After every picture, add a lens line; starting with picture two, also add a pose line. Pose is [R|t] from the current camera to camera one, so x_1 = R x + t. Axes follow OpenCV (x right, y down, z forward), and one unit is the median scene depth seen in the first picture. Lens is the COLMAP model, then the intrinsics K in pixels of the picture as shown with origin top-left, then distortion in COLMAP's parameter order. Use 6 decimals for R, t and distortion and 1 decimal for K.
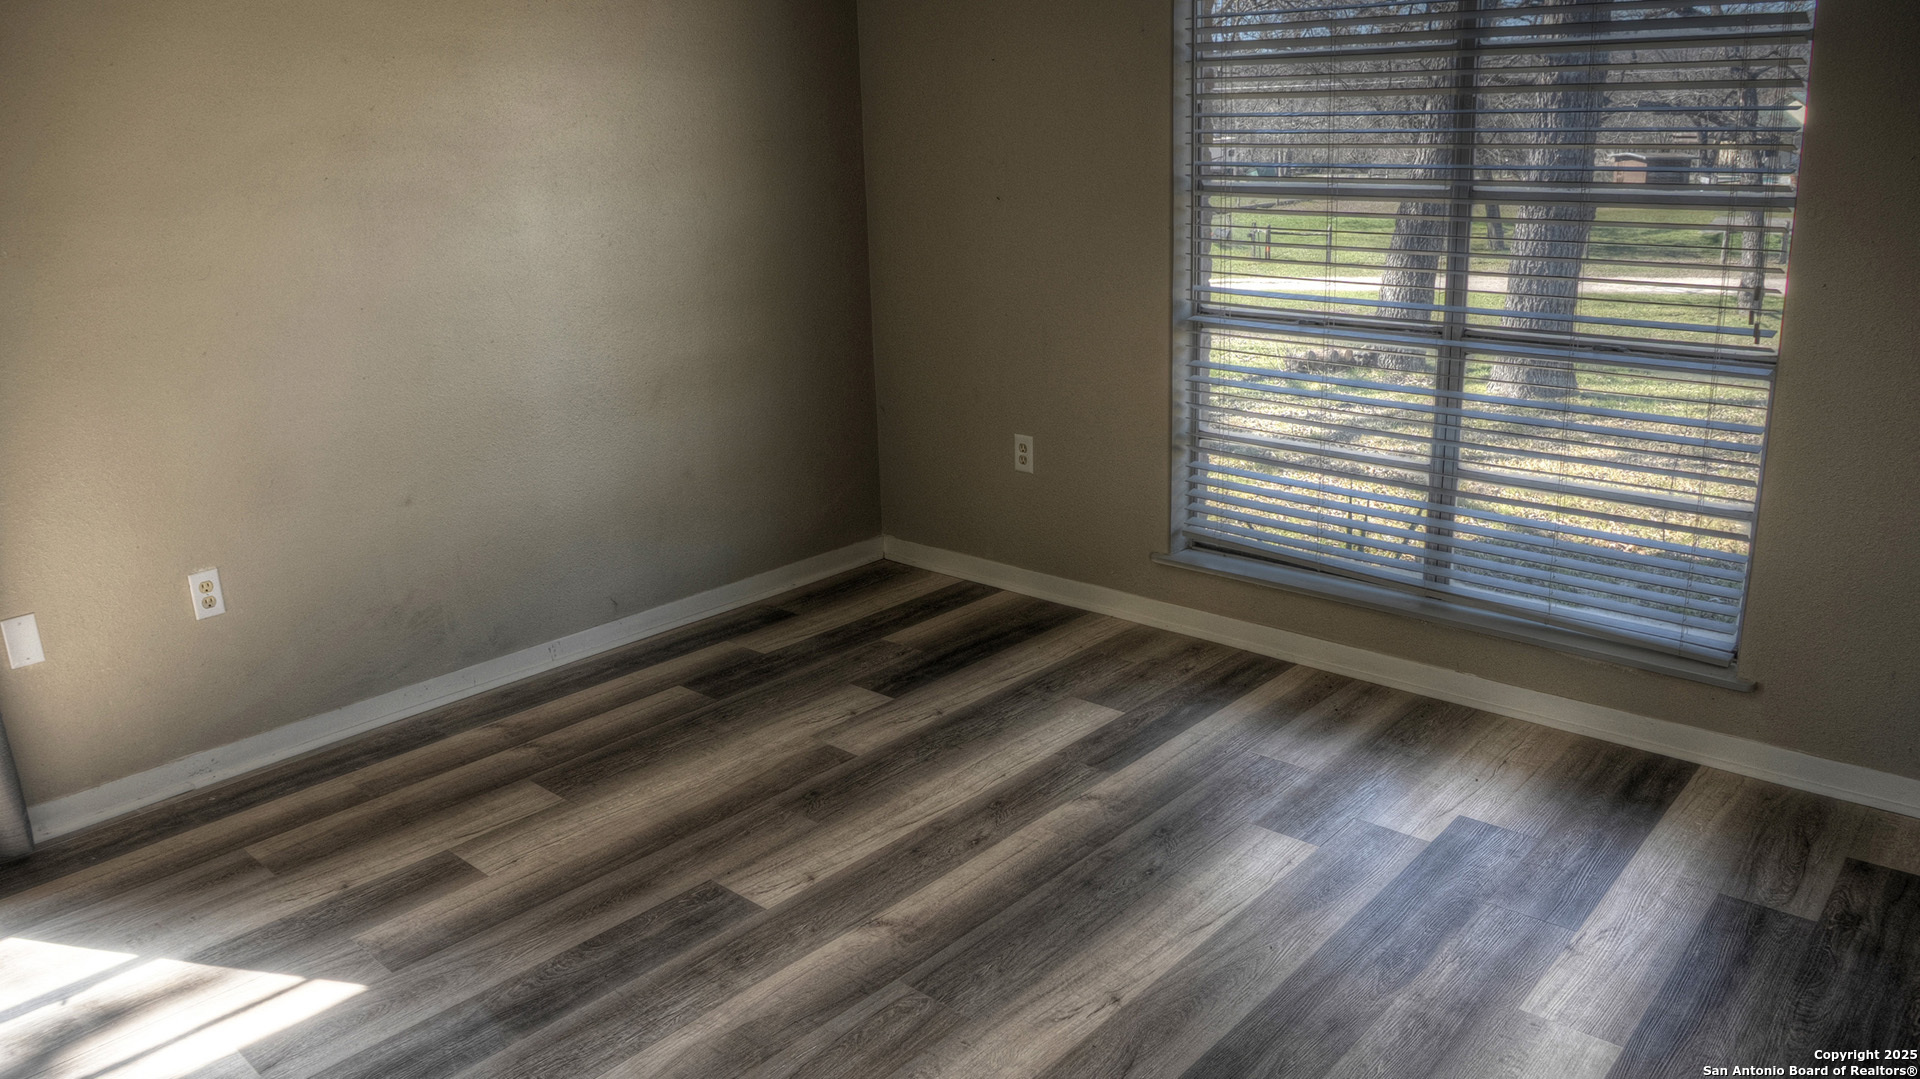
lens RADIAL K [[1371.6, 0, 960.0], [0, 1371.6, 539.2], [0, 0, 1]] dist [-0.111995, 0.036036]
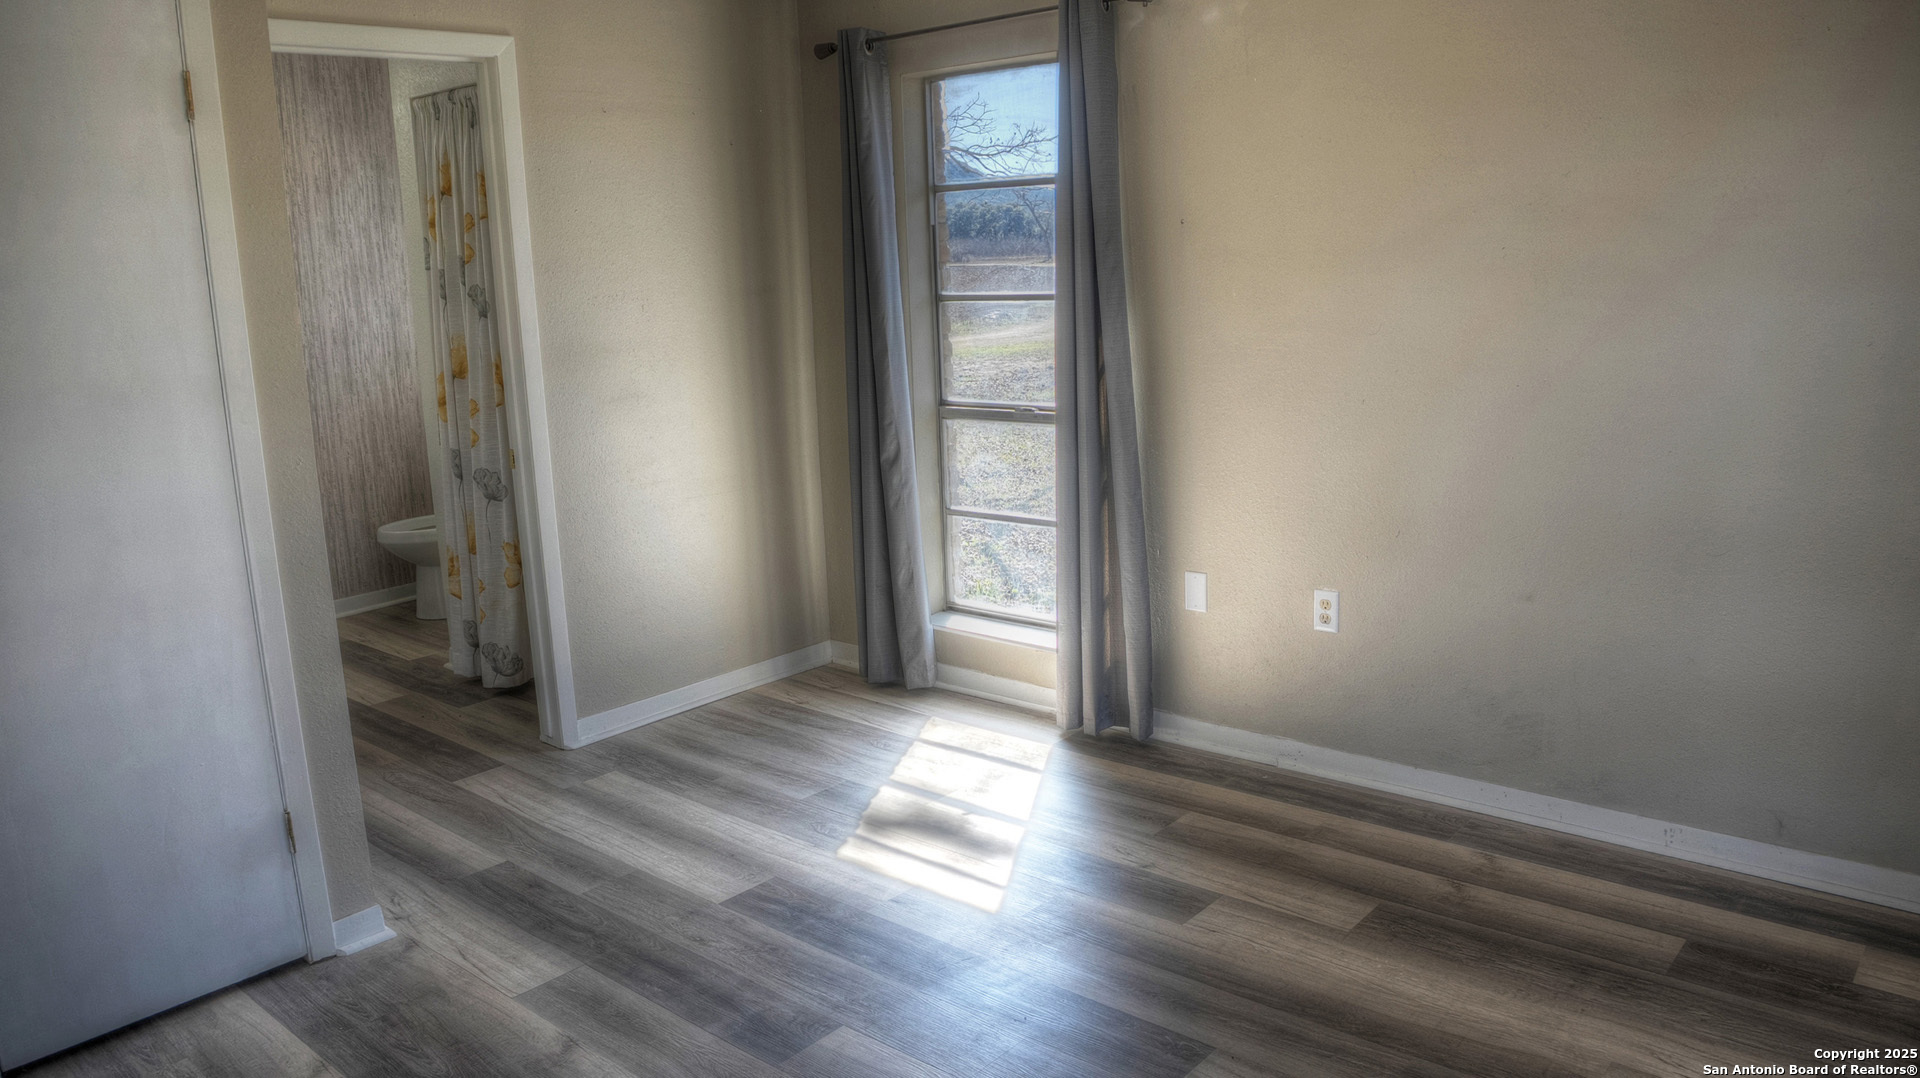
lens RADIAL K [[1371.6, 0, 959.5], [0, 1371.6, 536.9], [0, 0, 1]] dist [-0.111995, 0.036036]
pose [[0.019449, 0.235224, -0.971747, 0.510397], [-0.244680, 0.943496, 0.223489, -0.193069], [0.969409, 0.233421, 0.075904, 0.585321]]
